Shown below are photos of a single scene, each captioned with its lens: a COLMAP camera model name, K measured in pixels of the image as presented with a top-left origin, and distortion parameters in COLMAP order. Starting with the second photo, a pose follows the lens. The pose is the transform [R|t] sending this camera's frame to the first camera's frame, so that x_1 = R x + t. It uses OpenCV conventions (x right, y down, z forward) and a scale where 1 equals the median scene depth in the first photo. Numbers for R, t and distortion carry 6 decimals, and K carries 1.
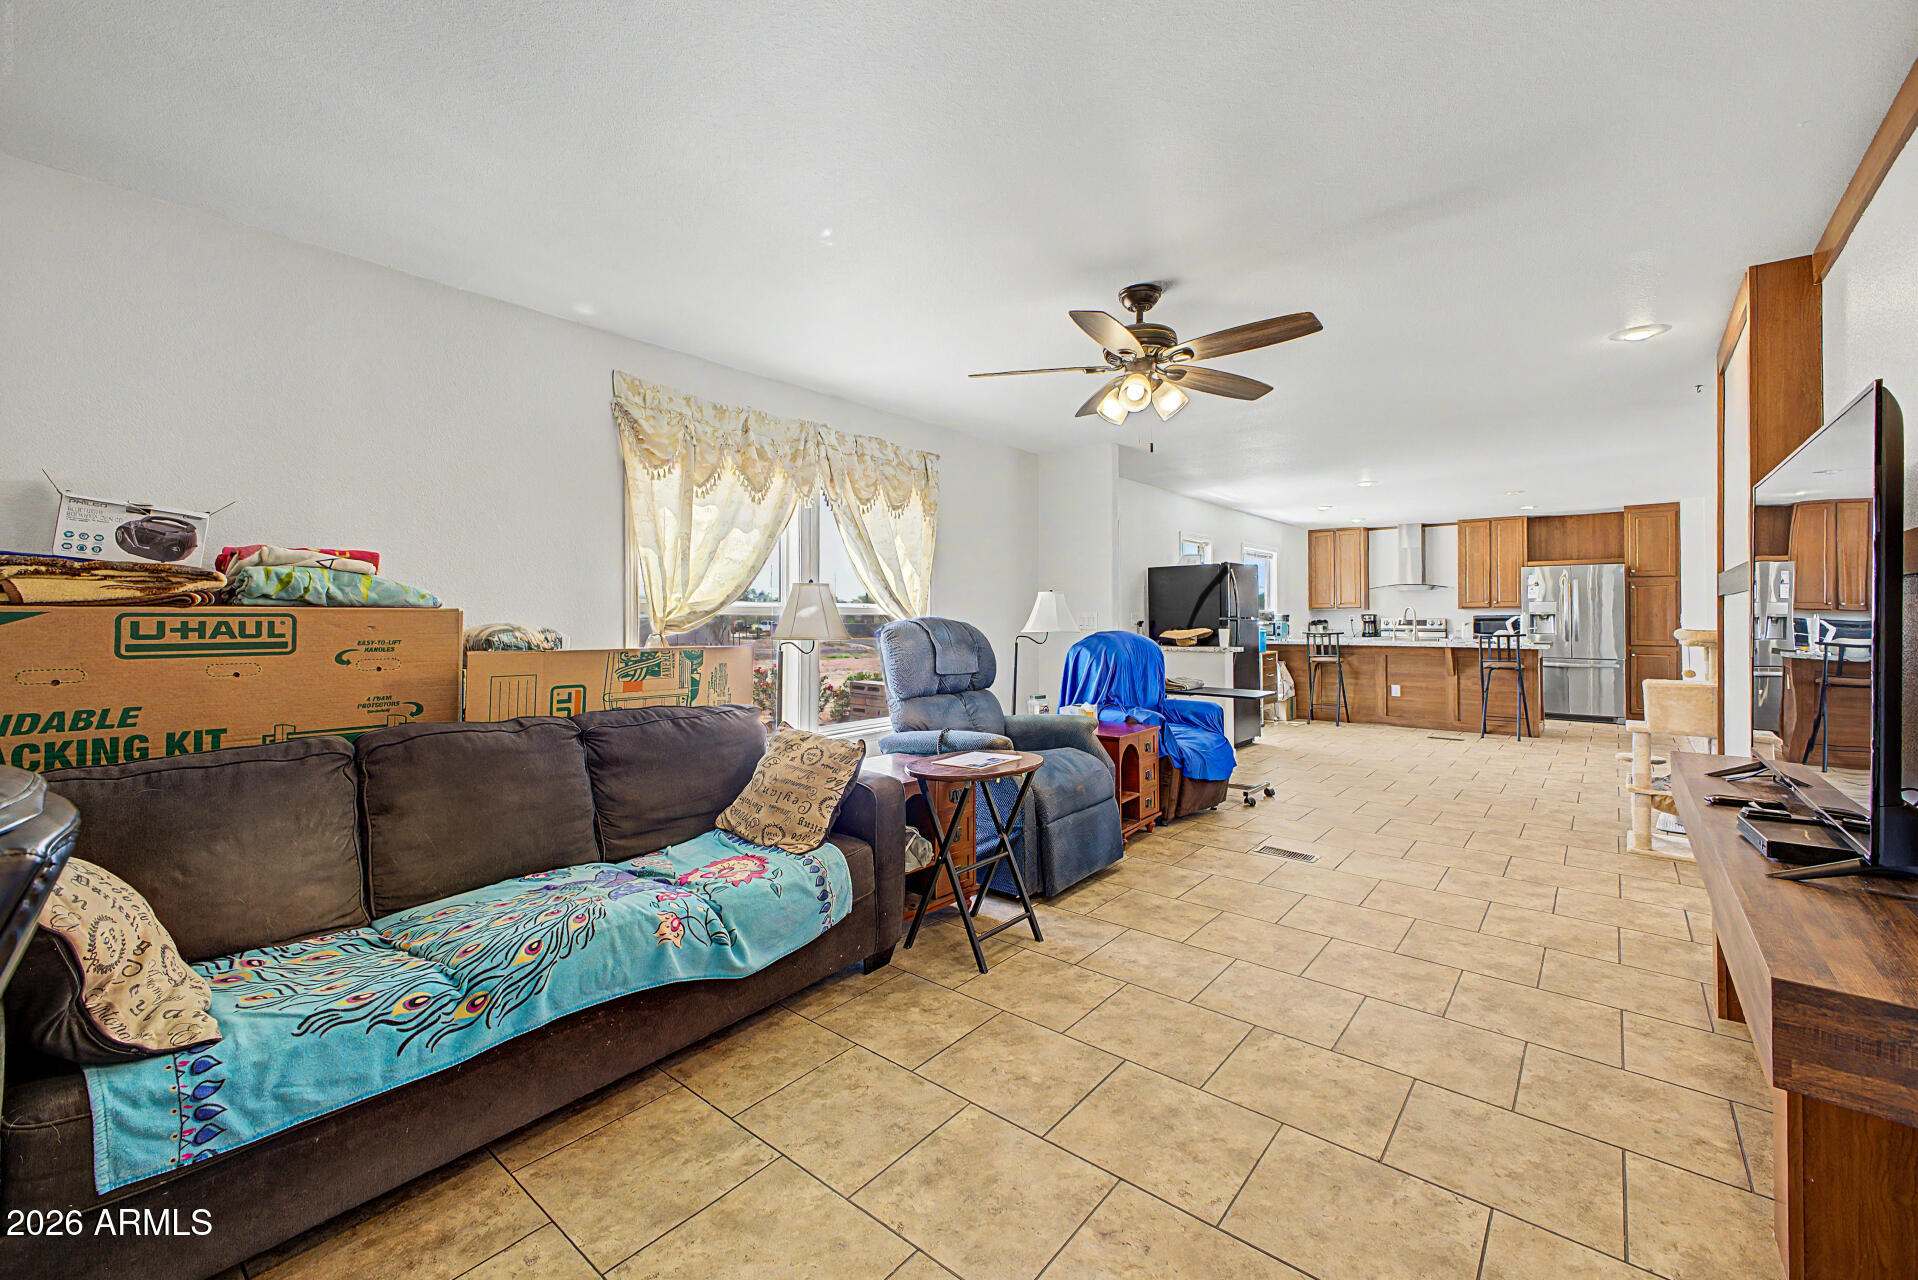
lens RADIAL K [[750.9, 0, 959.6], [0, 750.9, 633.1], [0, 0, 1]] dist [0.001216, 0.000106]
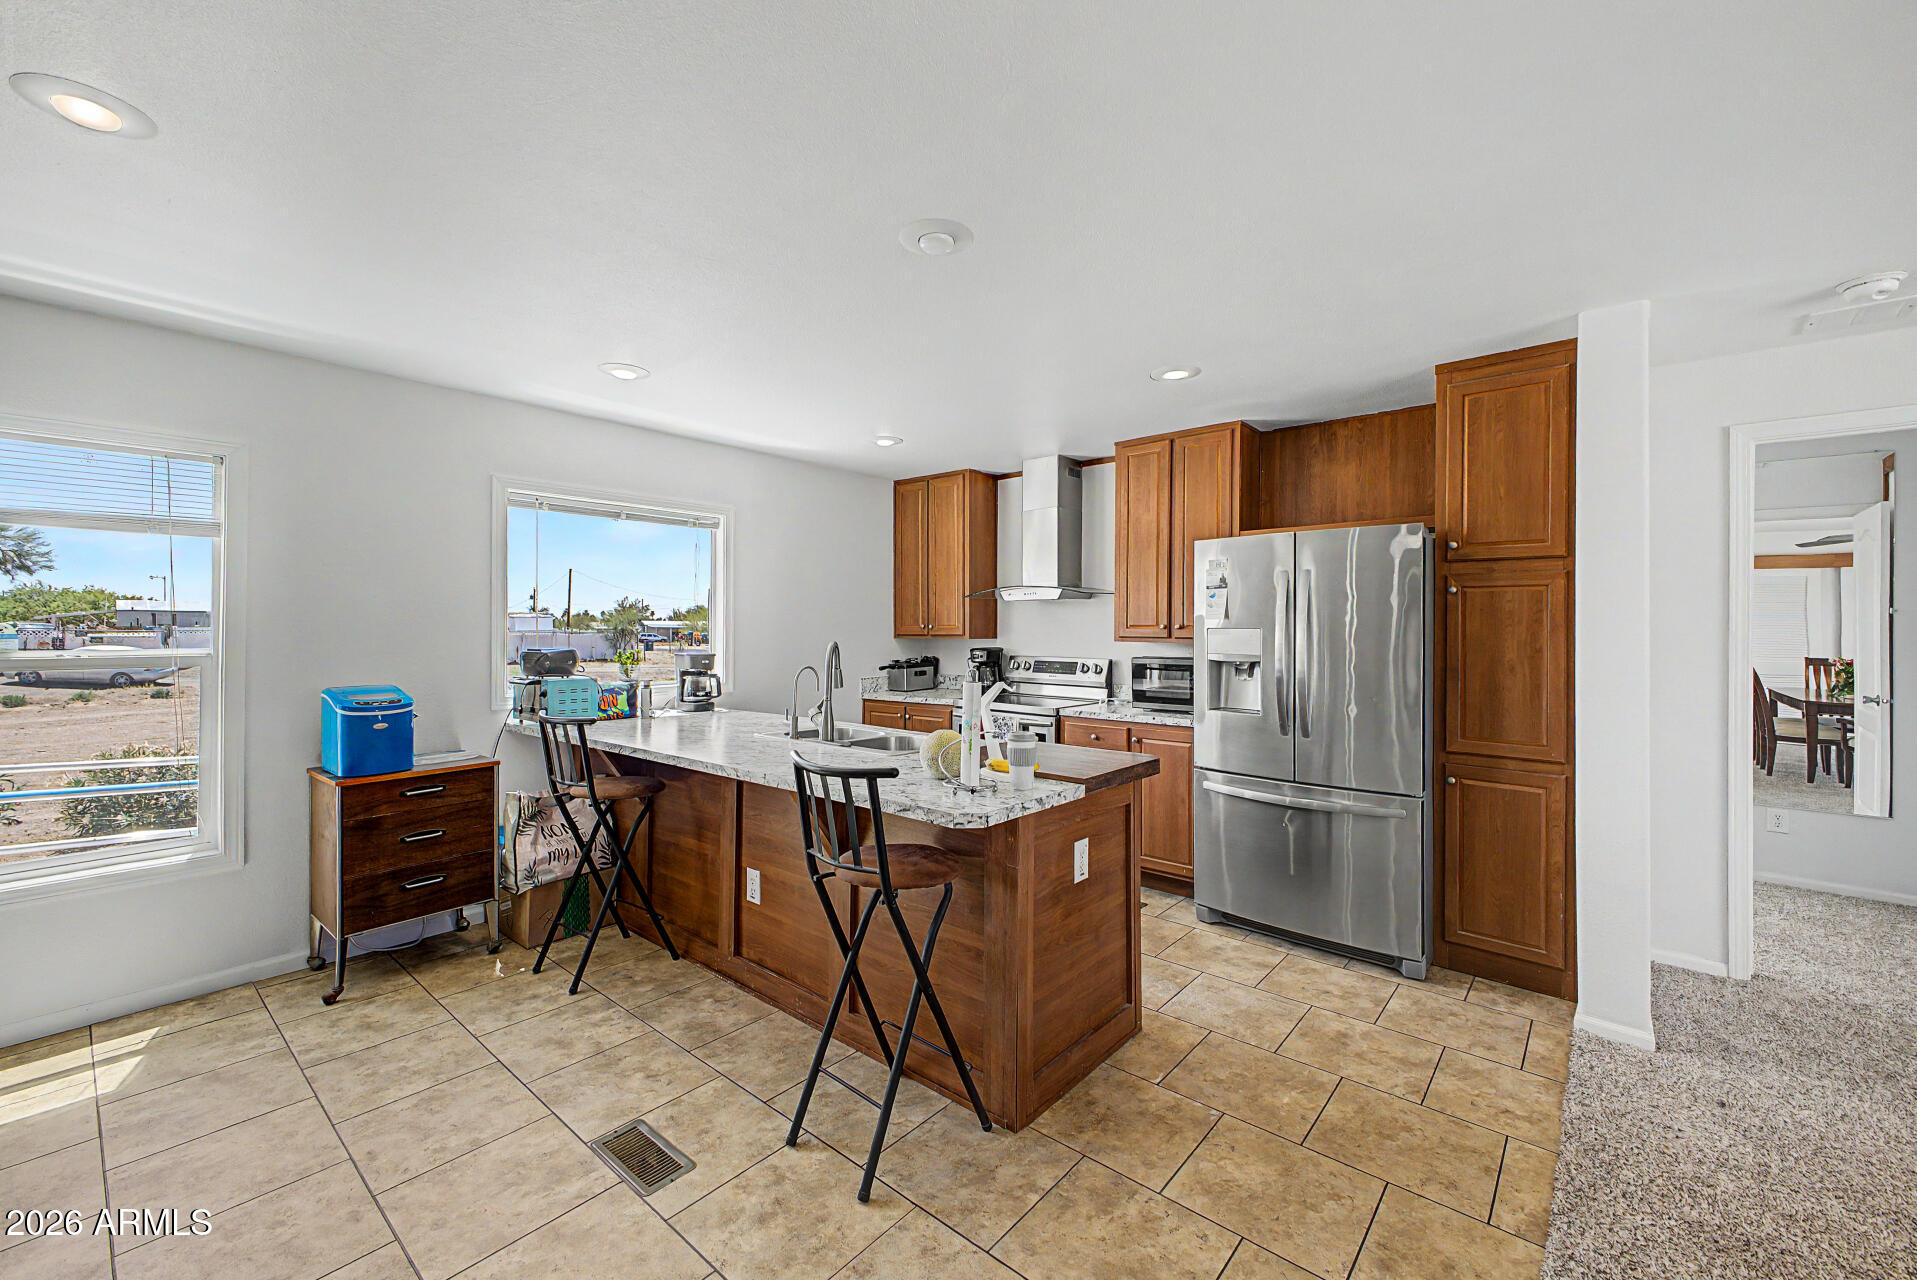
lens RADIAL K [[750.5, 0, 955.6], [0, 750.5, 633.2], [0, 0, 1]] dist [0.001216, 0.000106]
pose [[0.998667, 0.002065, -0.051574, 0.604480], [-0.003122, 0.999786, -0.020426, -0.028581], [0.051521, 0.020560, 0.998460, 0.563180]]
